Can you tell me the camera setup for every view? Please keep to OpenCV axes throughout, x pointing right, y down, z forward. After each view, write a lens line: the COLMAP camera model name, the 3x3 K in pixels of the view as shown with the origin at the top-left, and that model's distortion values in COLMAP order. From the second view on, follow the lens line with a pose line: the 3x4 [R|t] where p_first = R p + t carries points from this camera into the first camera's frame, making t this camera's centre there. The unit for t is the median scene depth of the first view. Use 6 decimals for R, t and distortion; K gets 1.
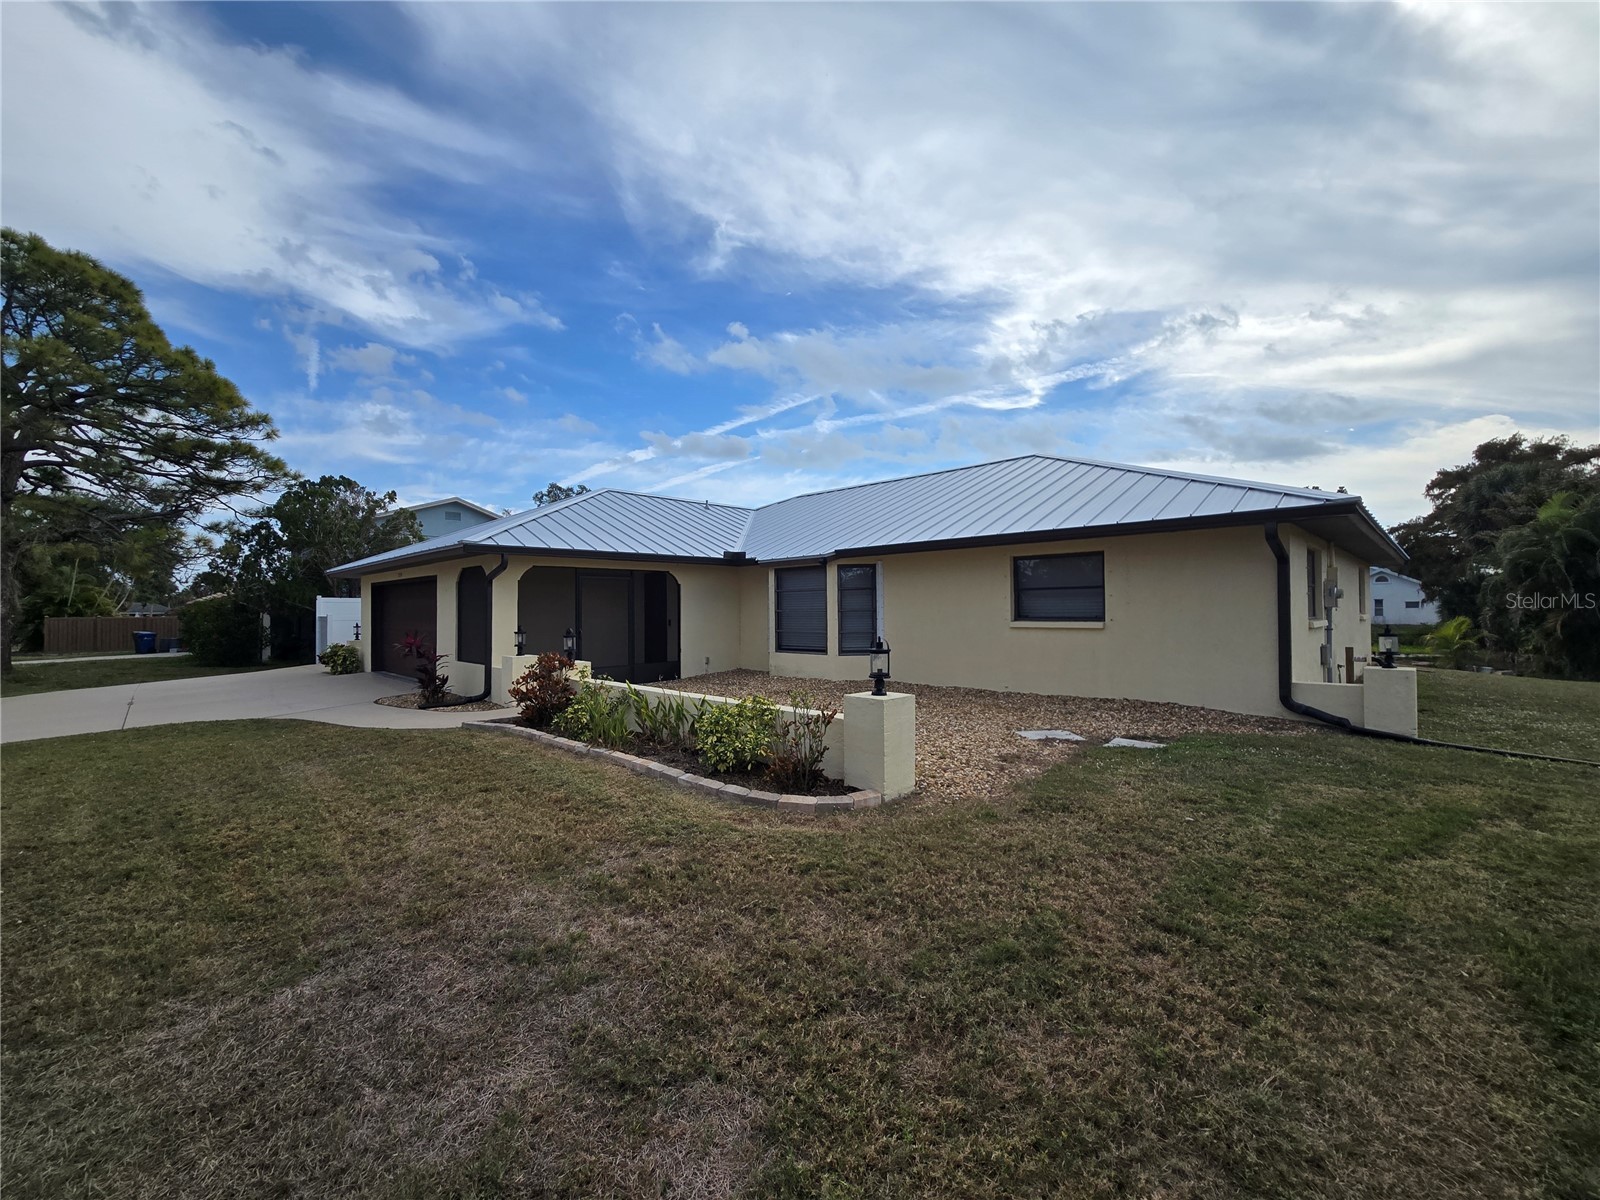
lens RADIAL K [[646.5, 0, 804.6], [0, 646.5, 600.0], [0, 0, 1]] dist [0.000544, 0.000115]
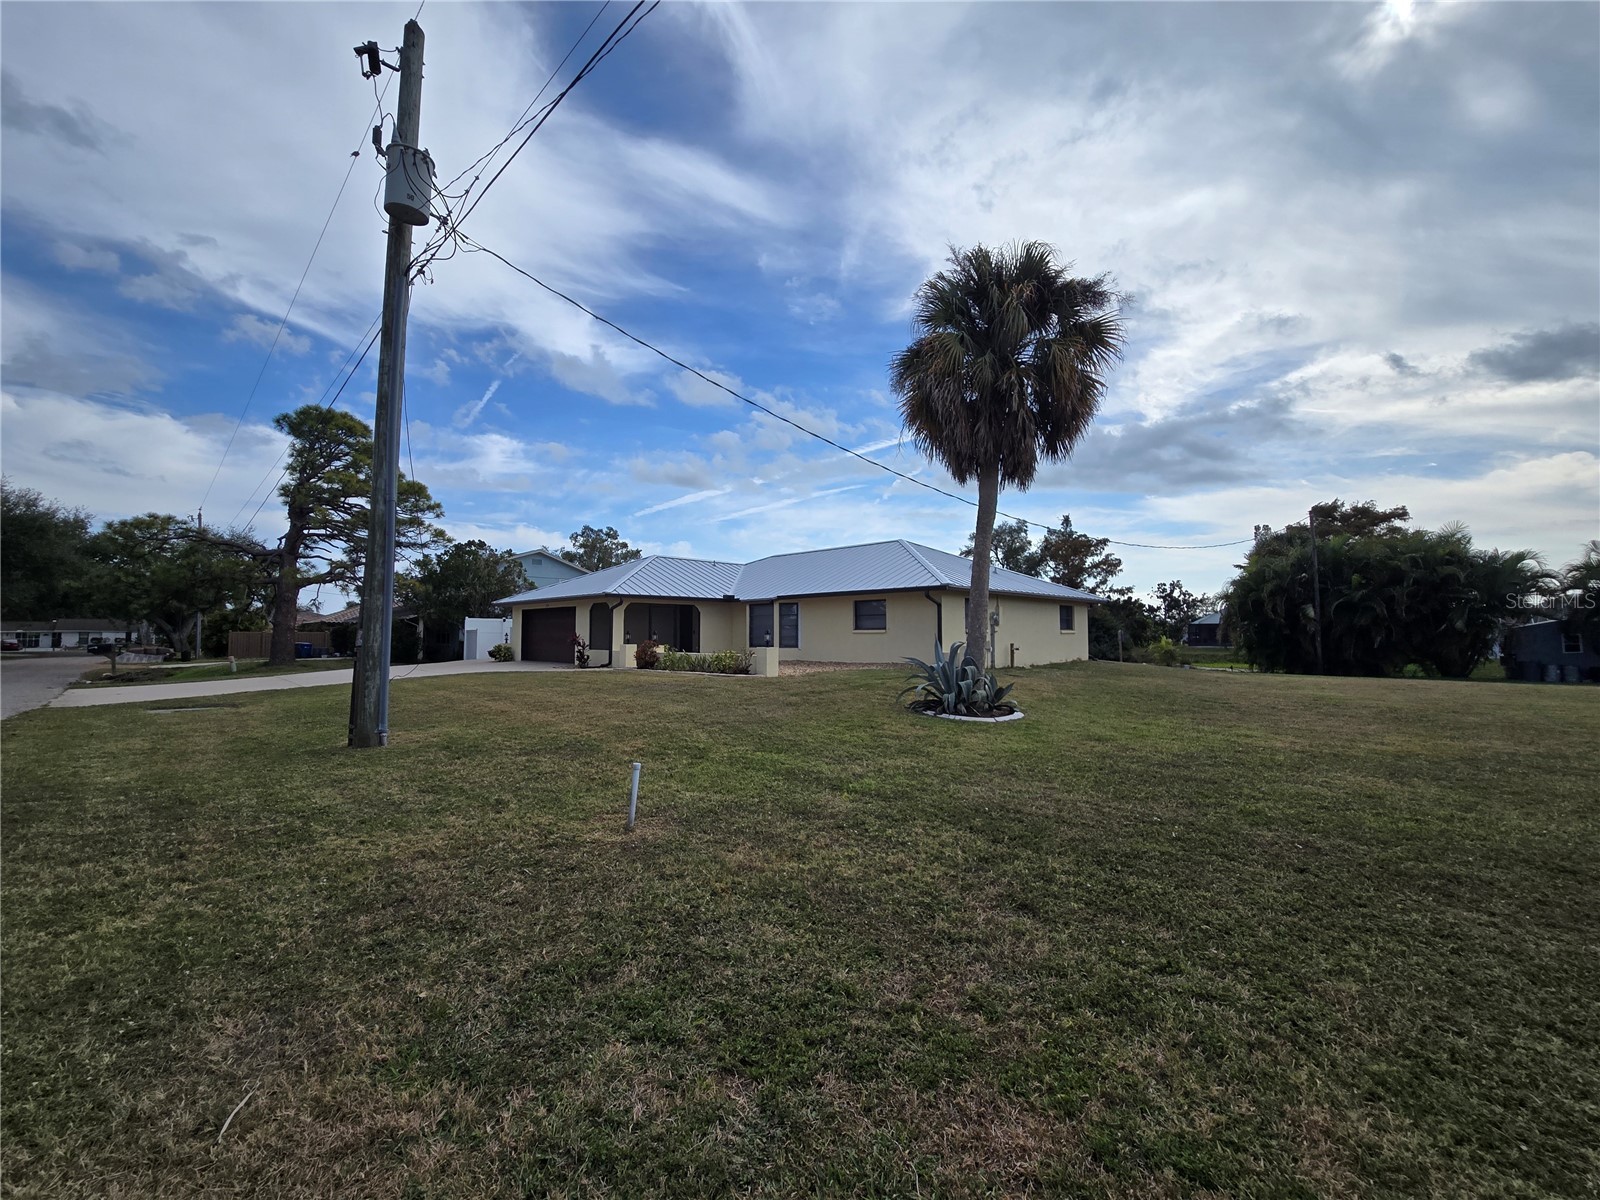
lens RADIAL K [[646.5, 0, 804.6], [0, 646.5, 600.0], [0, 0, 1]] dist [0.000544, 0.000115]
pose [[0.999922, 0.007894, -0.009702, 0.138879], [-0.008287, 0.999120, -0.041127, 0.017265], [0.009369, 0.041204, 0.999107, -0.940126]]
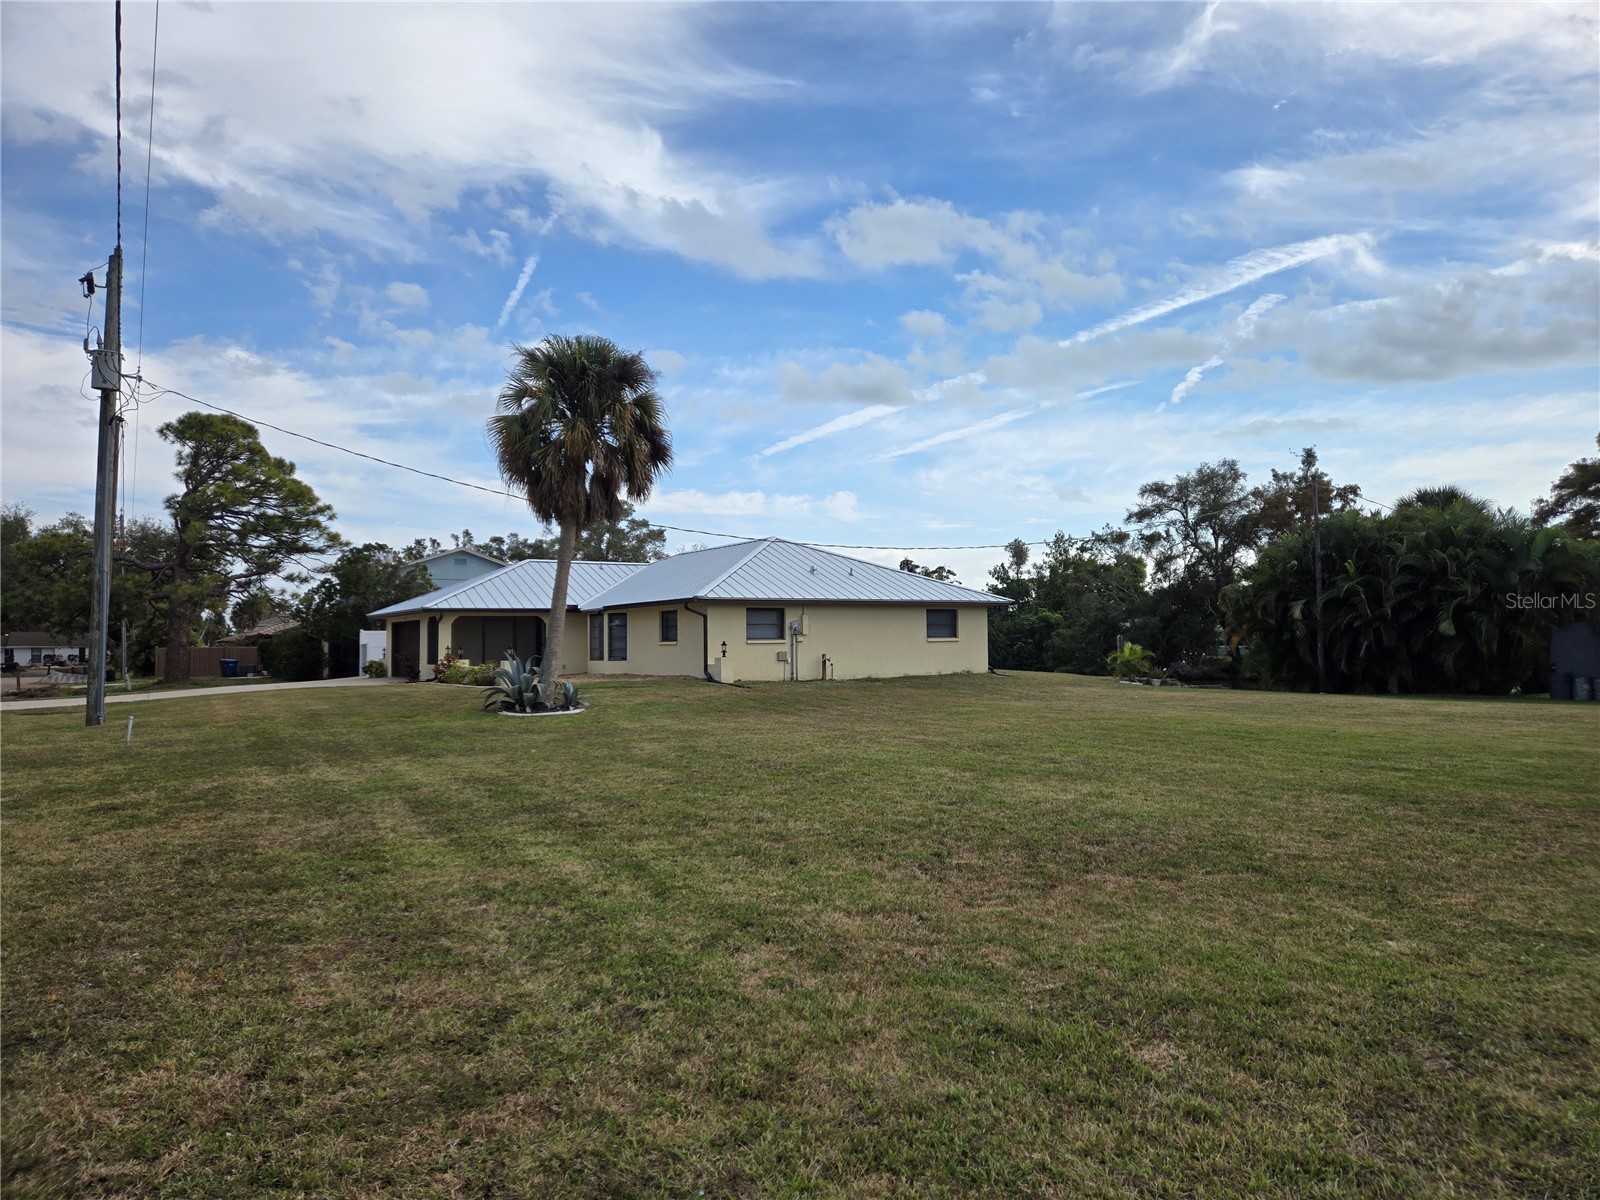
lens RADIAL K [[1061.3, 0, 799.9], [0, 1061.3, 618.5], [0, 0, 1]] dist [0.088074, -0.086949]
pose [[0.970440, -0.007288, -0.241233, 1.253045], [0.005479, 0.999952, -0.008169, -0.009568], [0.241281, 0.006606, 0.970433, -1.763339]]
